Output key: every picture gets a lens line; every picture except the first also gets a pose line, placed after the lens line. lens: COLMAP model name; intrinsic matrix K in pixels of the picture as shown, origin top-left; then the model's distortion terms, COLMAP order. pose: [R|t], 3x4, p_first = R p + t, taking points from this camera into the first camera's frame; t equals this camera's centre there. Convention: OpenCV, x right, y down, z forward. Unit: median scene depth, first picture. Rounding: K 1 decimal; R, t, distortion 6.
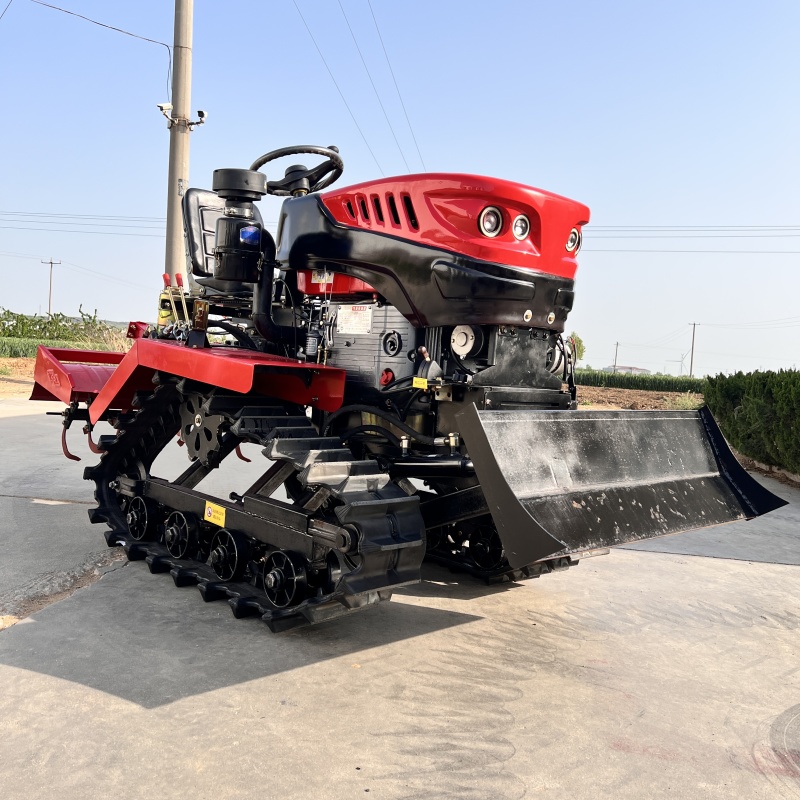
lens RADIAL K [[823.1, 0, 400.6], [0, 823.1, 396.2], [0, 0, 1]] dist [0.016830, 0.000000]
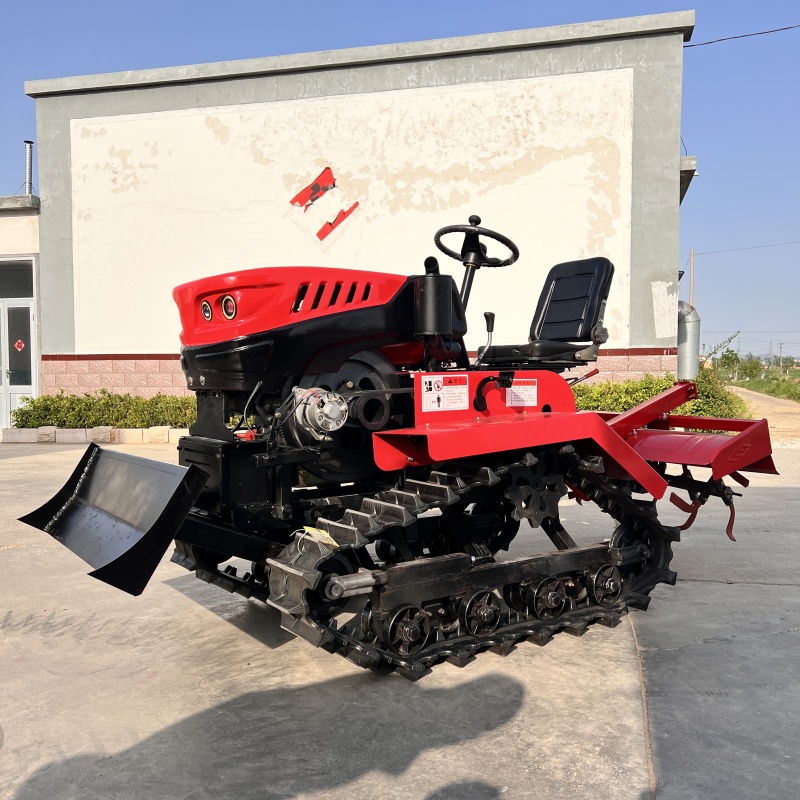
lens RADIAL K [[823.1, 0, 398.6], [0, 823.1, 400.3], [0, 0, 1]] dist [0.016830, 0.000000]
pose [[-0.168848, -0.035734, -0.984994, 1.286916], [-0.049477, 0.998390, -0.027739, -0.047941], [0.984399, 0.044051, -0.170344, 1.463342]]
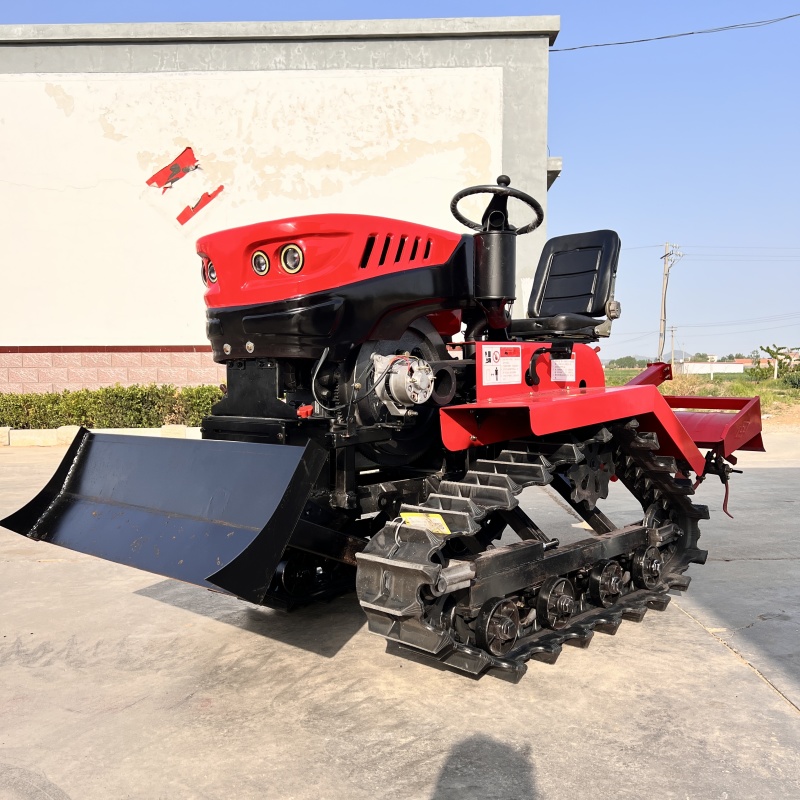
lens RADIAL K [[823.1, 0, 399.5], [0, 823.1, 402.5], [0, 0, 1]] dist [0.016830, 0.000000]
pose [[0.052671, -0.034405, -0.998019, 1.168995], [-0.033629, 0.998778, -0.036206, 0.001193], [0.998046, 0.035470, 0.051450, 1.116732]]
